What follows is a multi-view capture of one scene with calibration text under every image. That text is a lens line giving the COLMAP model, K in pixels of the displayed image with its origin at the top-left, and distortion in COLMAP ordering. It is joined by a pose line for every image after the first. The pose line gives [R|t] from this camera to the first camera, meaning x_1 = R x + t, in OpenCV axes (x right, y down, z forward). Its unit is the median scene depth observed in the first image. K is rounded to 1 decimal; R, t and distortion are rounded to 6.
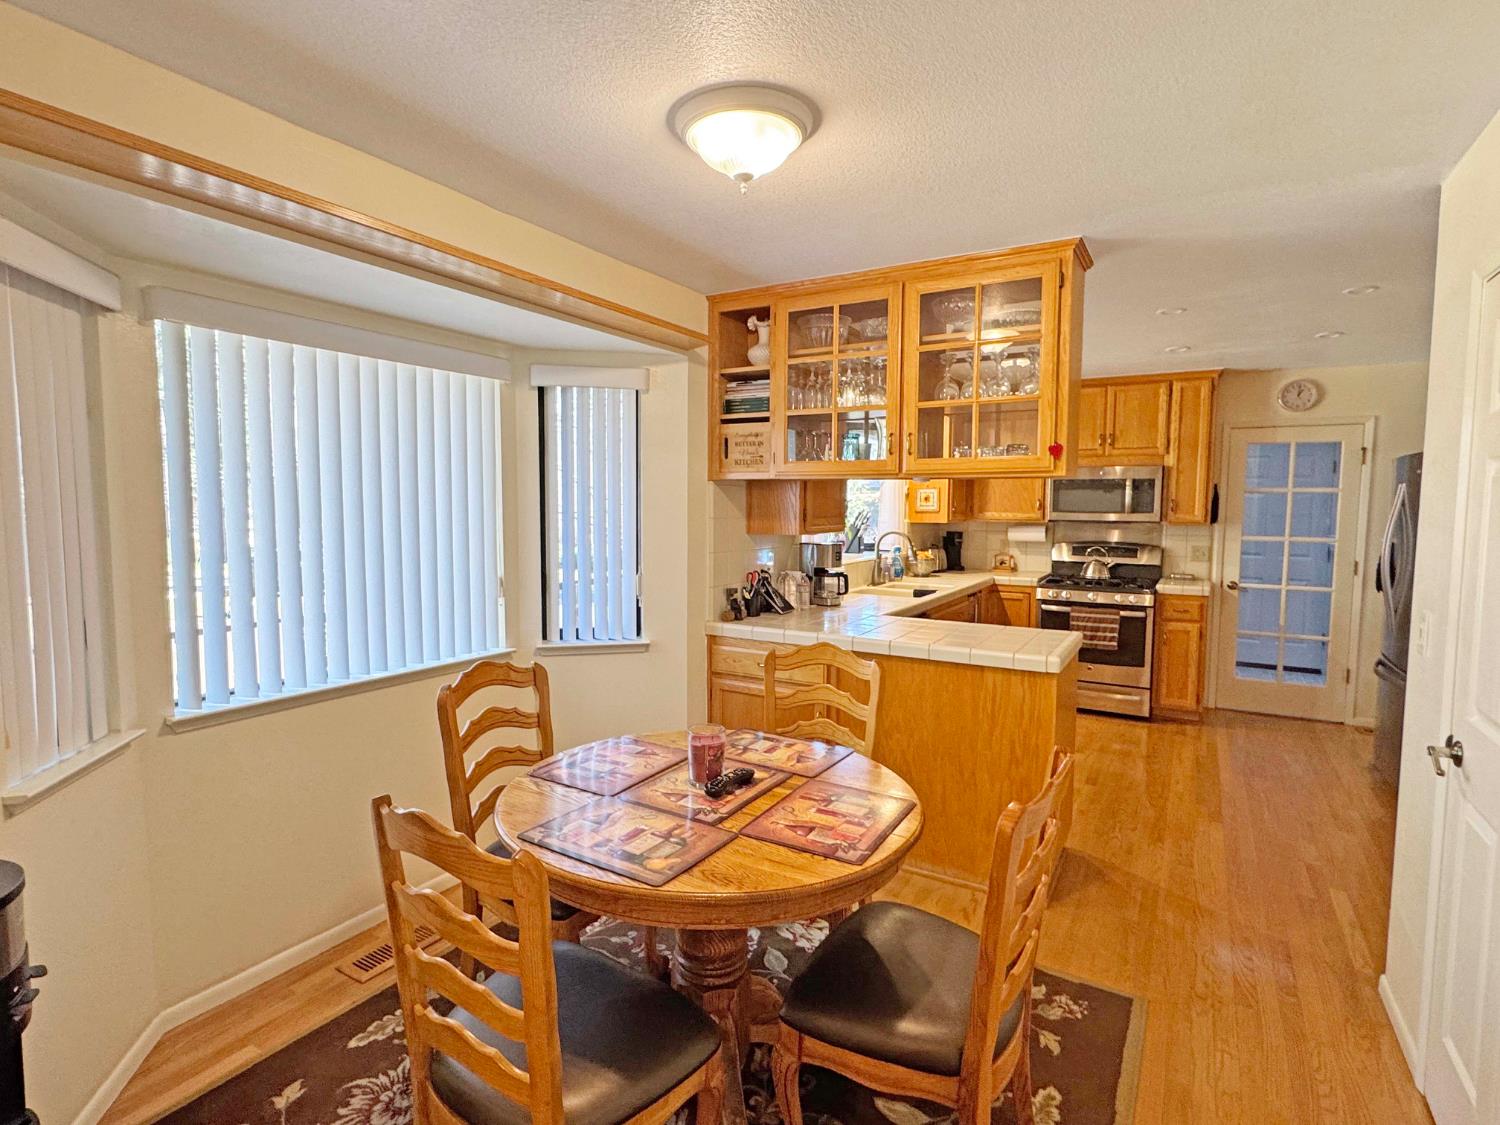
lens RADIAL K [[755.4, 0, 749.2], [0, 755.4, 557.1], [0, 0, 1]] dist [0.001246, 0.000223]
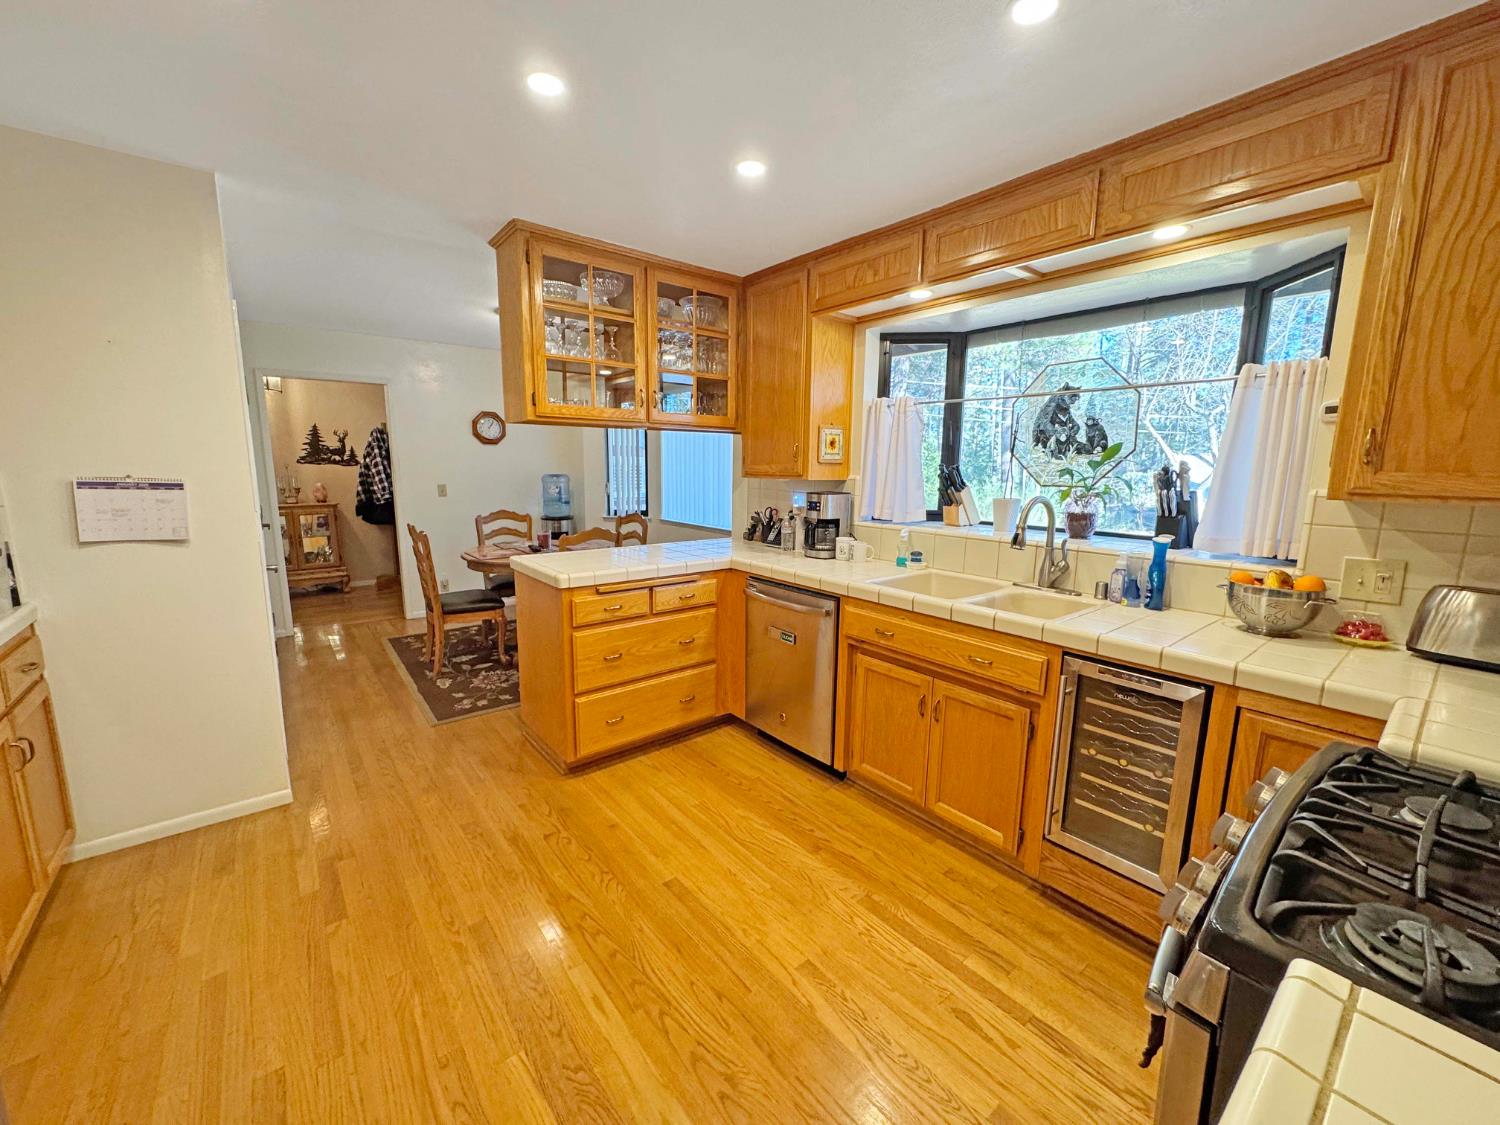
lens RADIAL K [[602.6, 0, 747.3], [0, 602.6, 561.5], [0, 0, 1]] dist [-0.001790, -0.000049]
pose [[-0.343621, 0.140509, -0.928537, 0.645379], [-0.082192, 0.980450, 0.178781, -0.047139], [0.935505, 0.137751, -0.325355, 0.888656]]
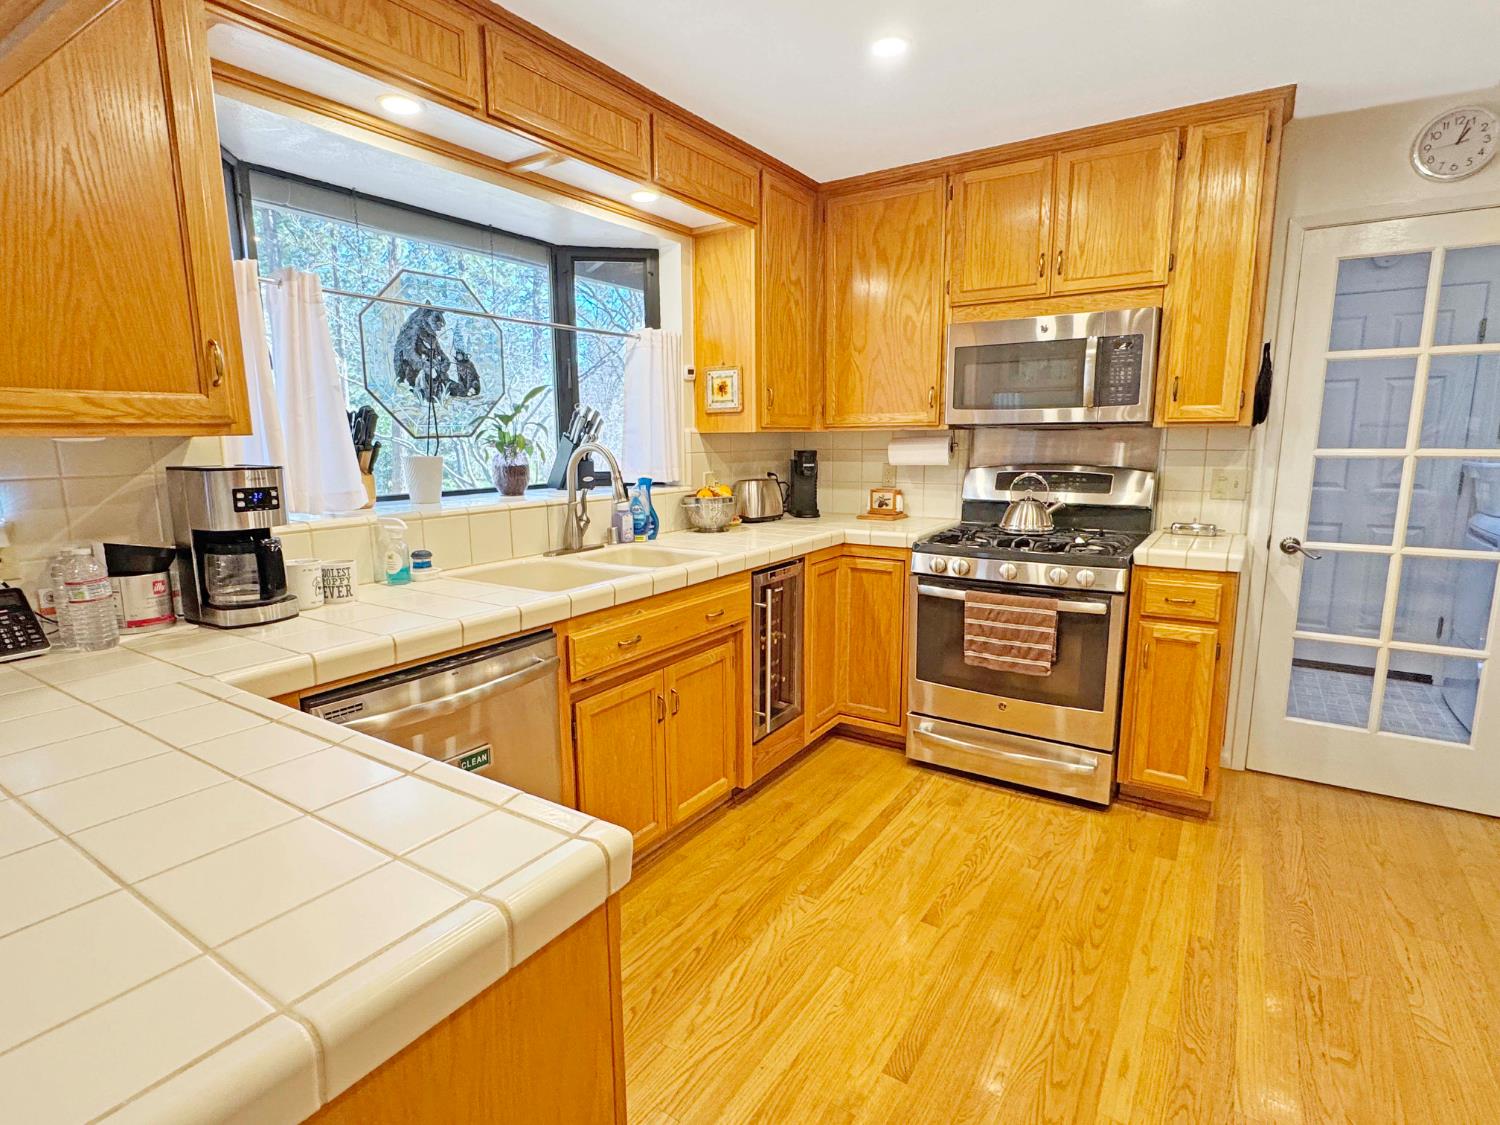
lens RADIAL K [[777.3, 0, 735.4], [0, 777.3, 565.9], [0, 0, 1]] dist [0.000508, -0.000694]
pose [[0.999143, -0.006755, -0.040840, 0.284425], [0.010593, 0.995467, 0.094513, -0.002625], [0.040016, -0.094865, 0.994686, 0.458228]]
